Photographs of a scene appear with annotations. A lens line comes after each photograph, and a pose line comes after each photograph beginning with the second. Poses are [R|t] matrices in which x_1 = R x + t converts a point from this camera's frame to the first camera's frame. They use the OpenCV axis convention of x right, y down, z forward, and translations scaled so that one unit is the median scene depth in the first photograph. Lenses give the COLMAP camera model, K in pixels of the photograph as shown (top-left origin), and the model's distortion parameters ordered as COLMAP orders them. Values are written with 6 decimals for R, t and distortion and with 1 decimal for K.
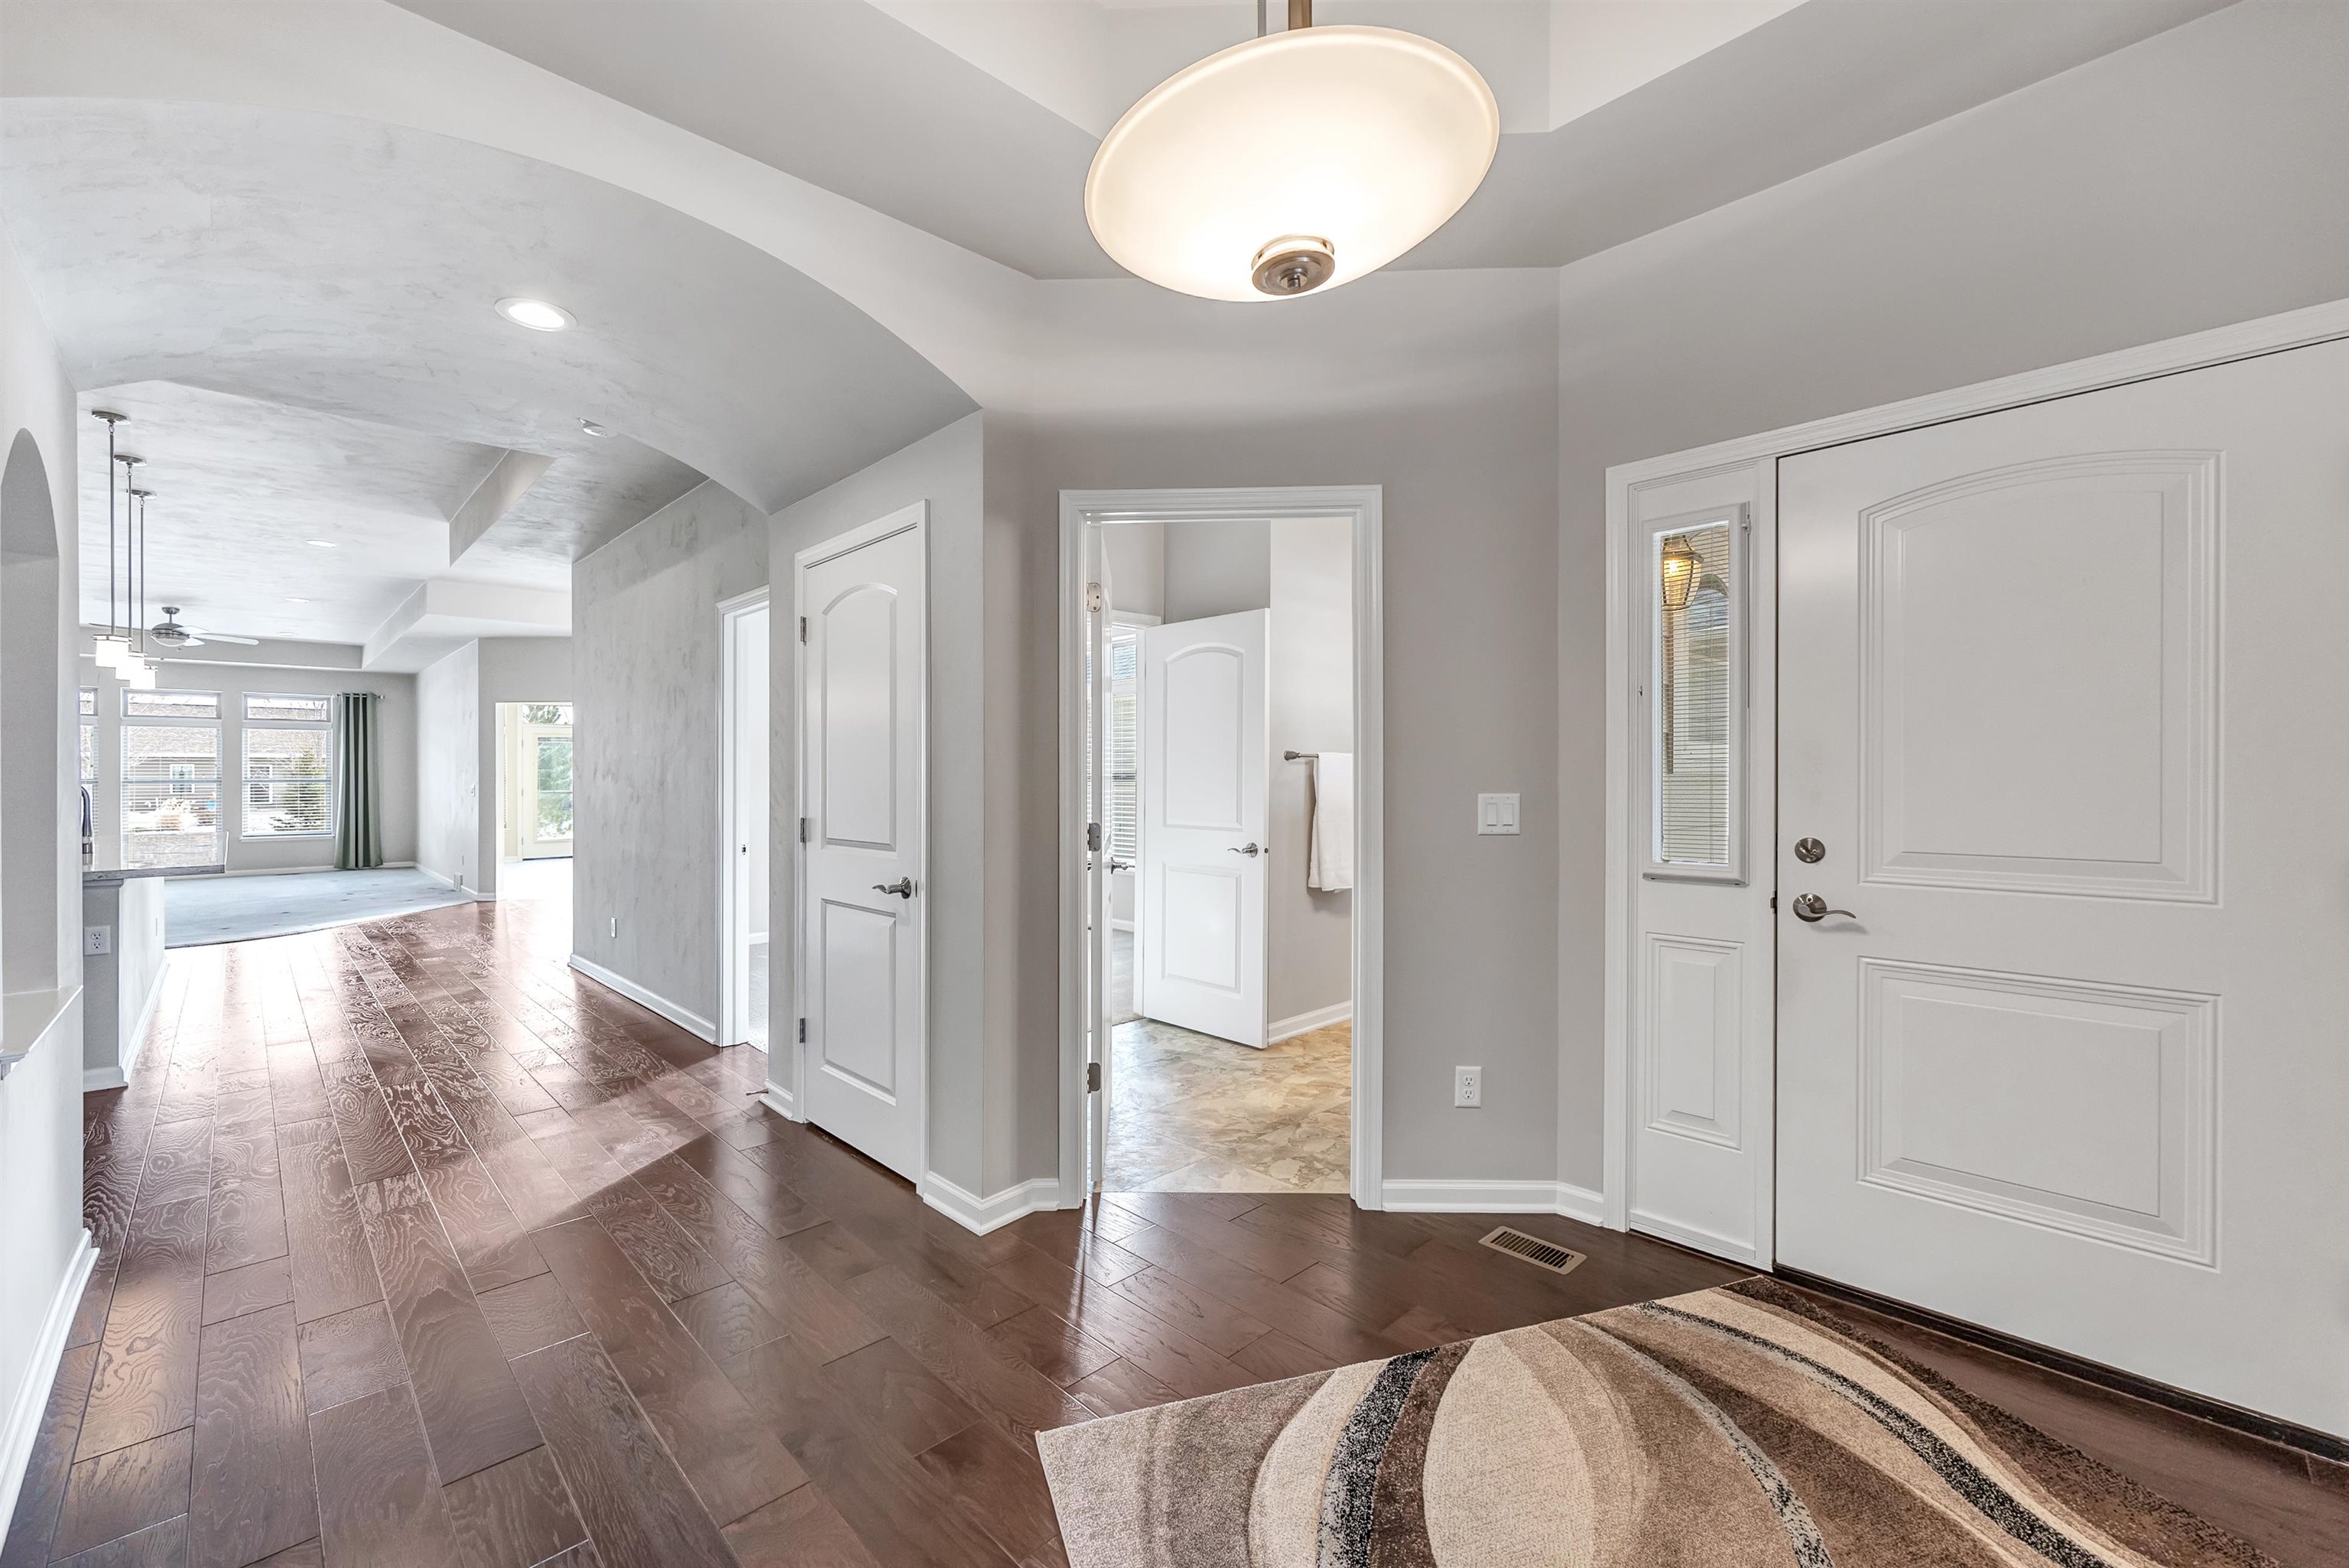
lens RADIAL K [[955.2, 0, 1161.8], [0, 955.2, 780.9], [0, 0, 1]] dist [0.000768, 0.000140]
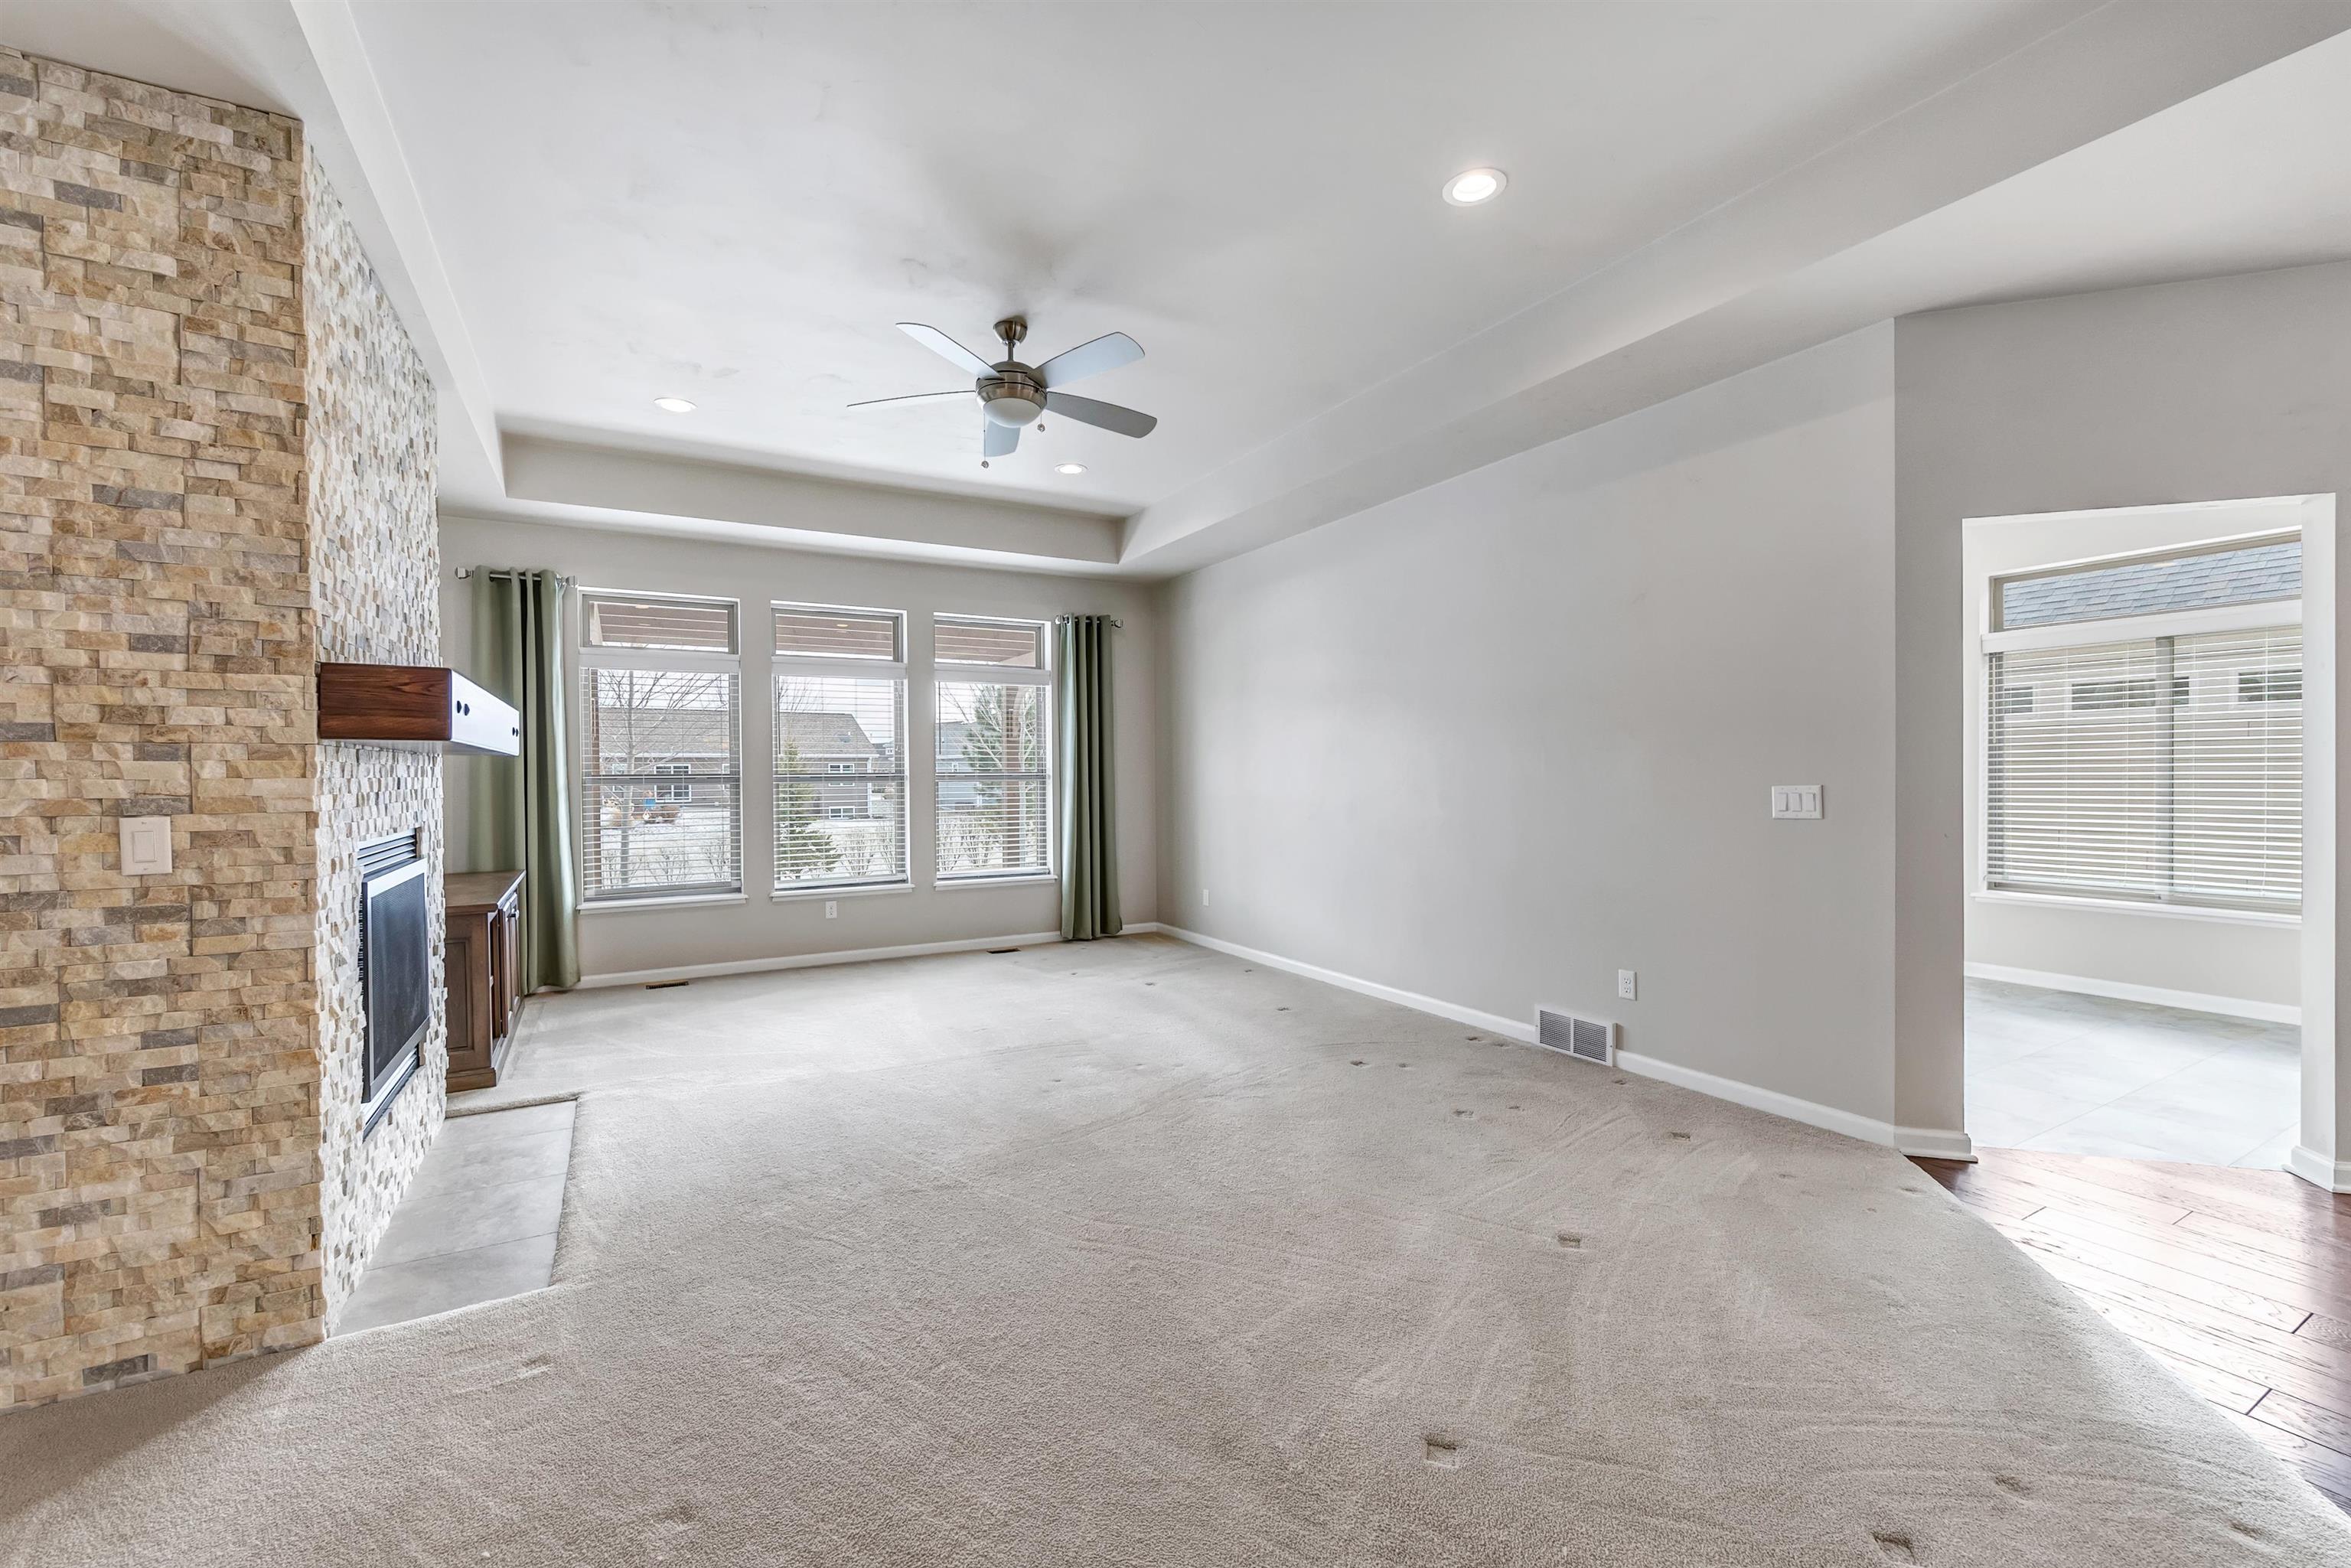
lens RADIAL K [[956.1, 0, 1162.8], [0, 956.1, 780.9], [0, 0, 1]] dist [0.000768, 0.000140]
pose [[0.968295, -0.004316, -0.249773, -0.668279], [0.003931, 0.999990, -0.002040, 0.003463], [0.249780, 0.000993, 0.968302, 0.487098]]
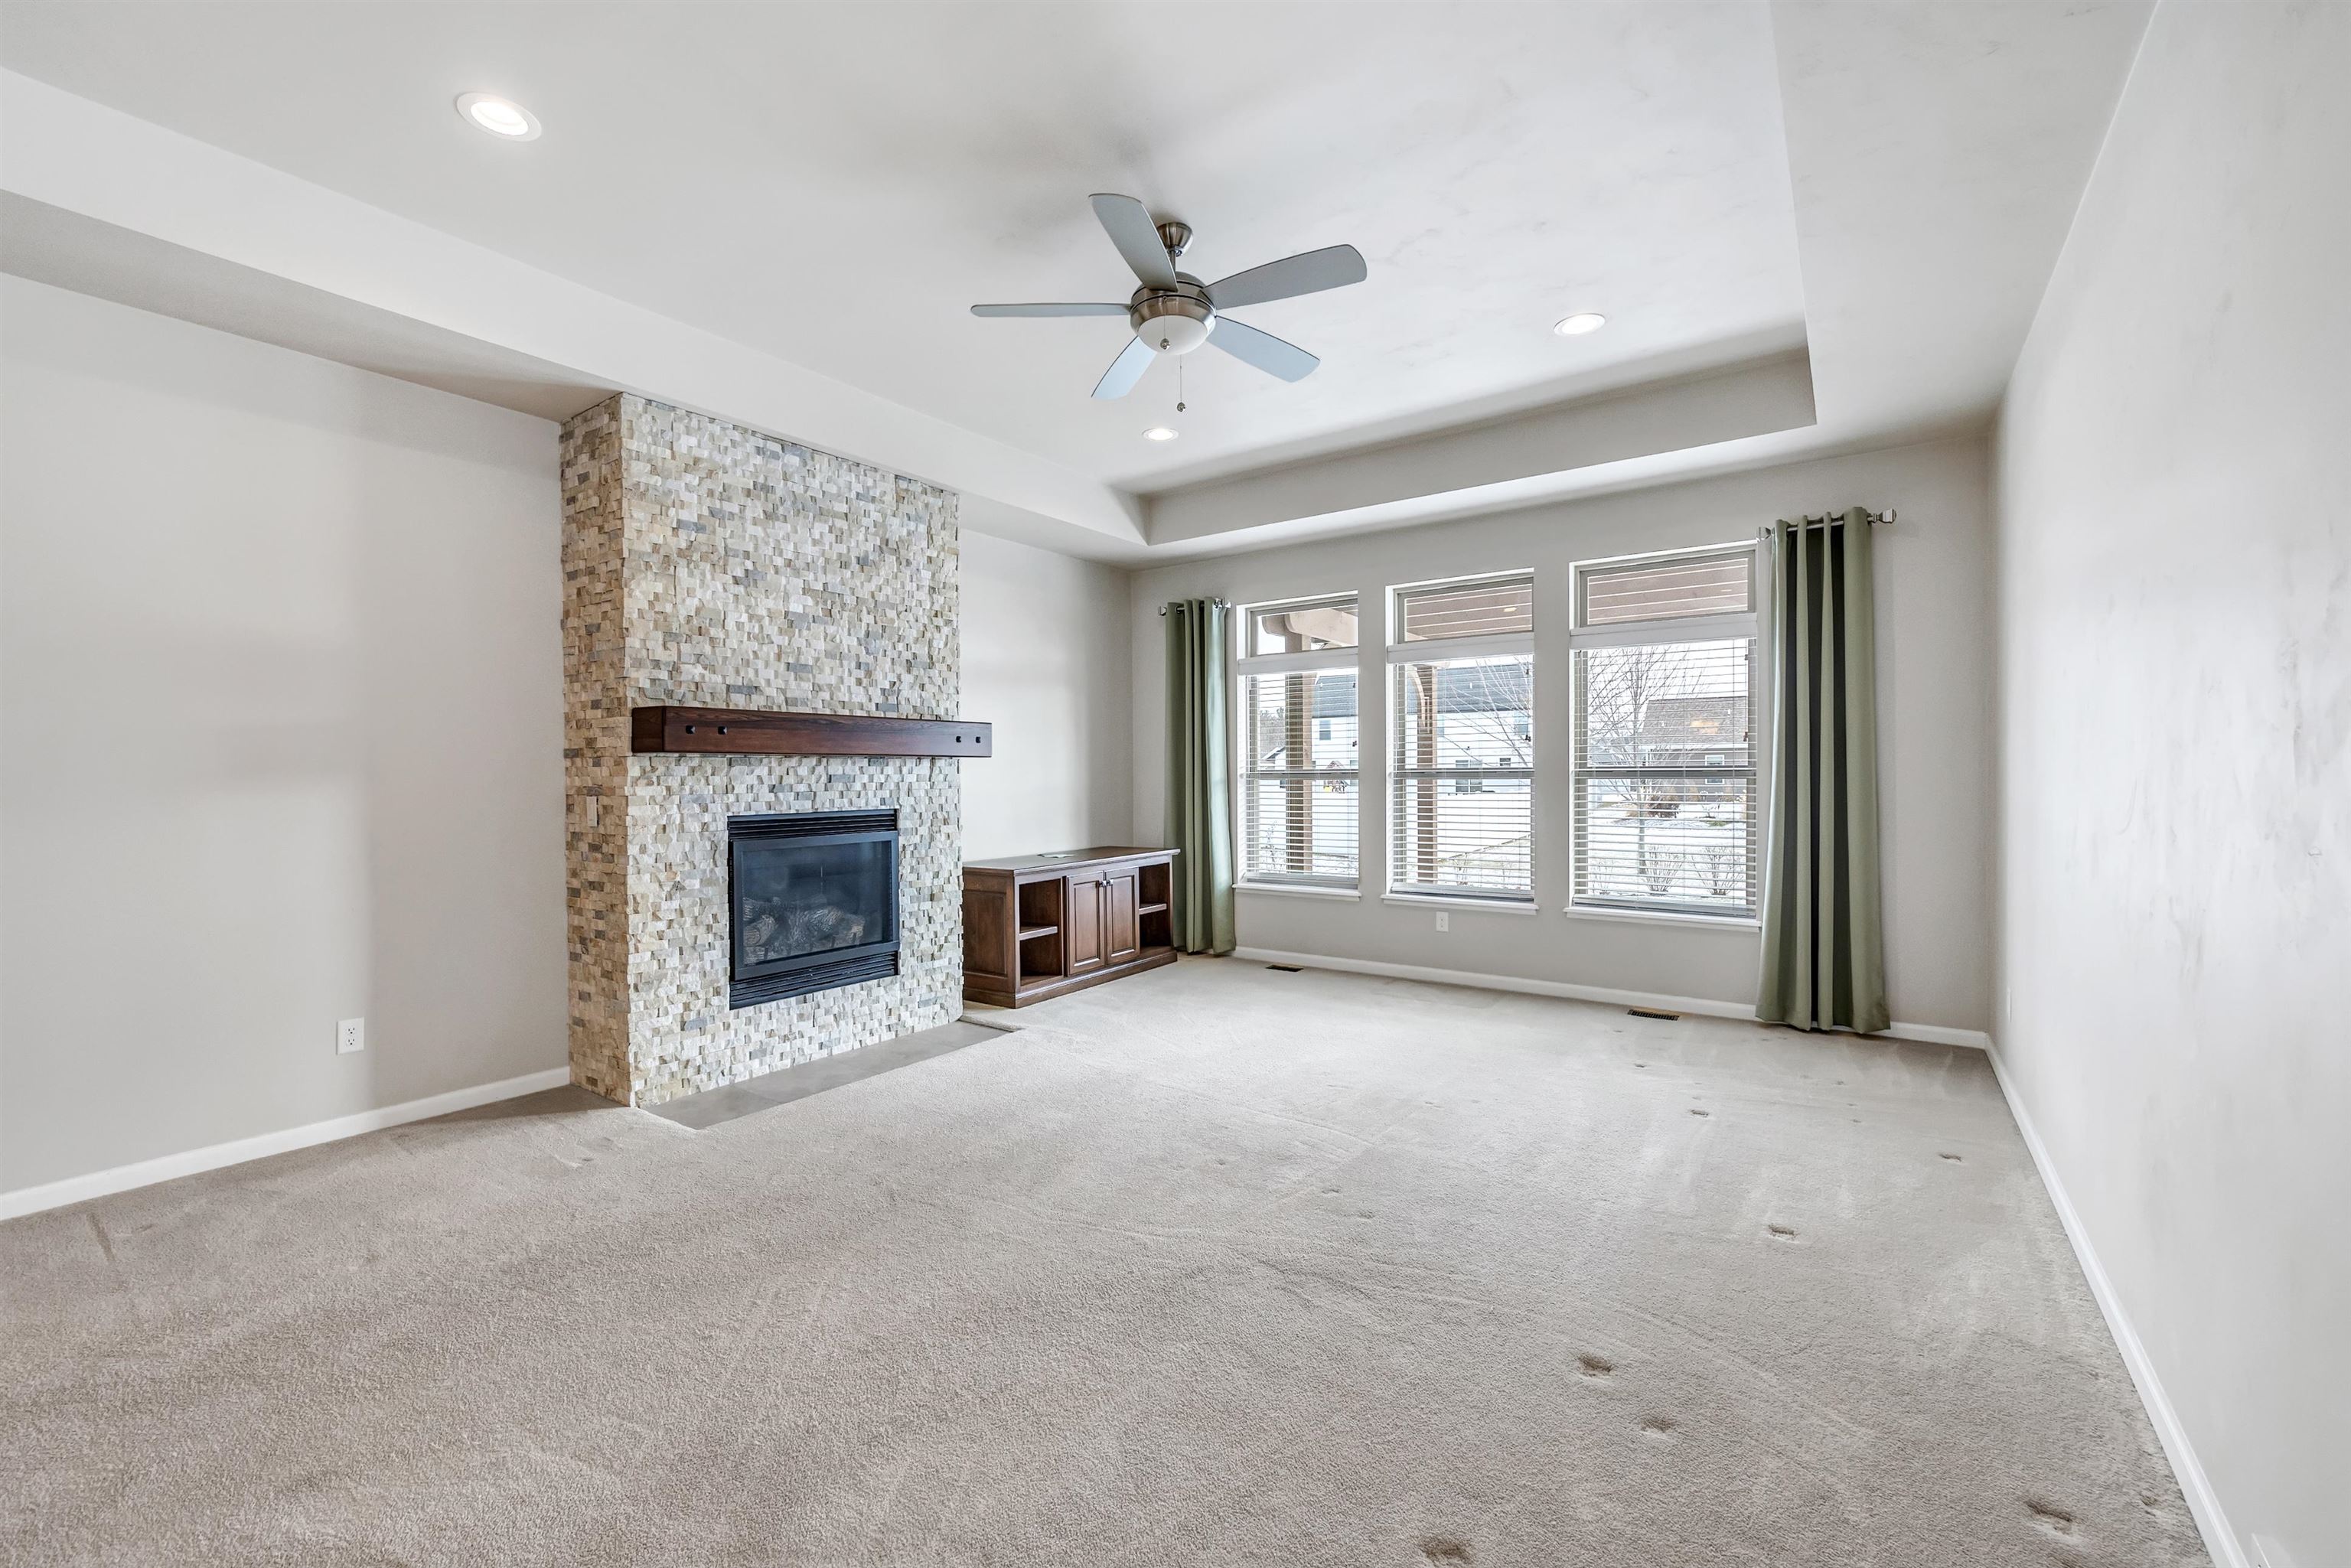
lens RADIAL K [[973.9, 0, 1165.2], [0, 973.9, 772.5], [0, 0, 1]] dist [-0.001535, -0.000043]
pose [[0.178236, -0.000588, -0.983988, -0.542862], [-0.003515, 0.999993, -0.001234, 0.000874], [0.983981, 0.003678, 0.178233, 0.711555]]
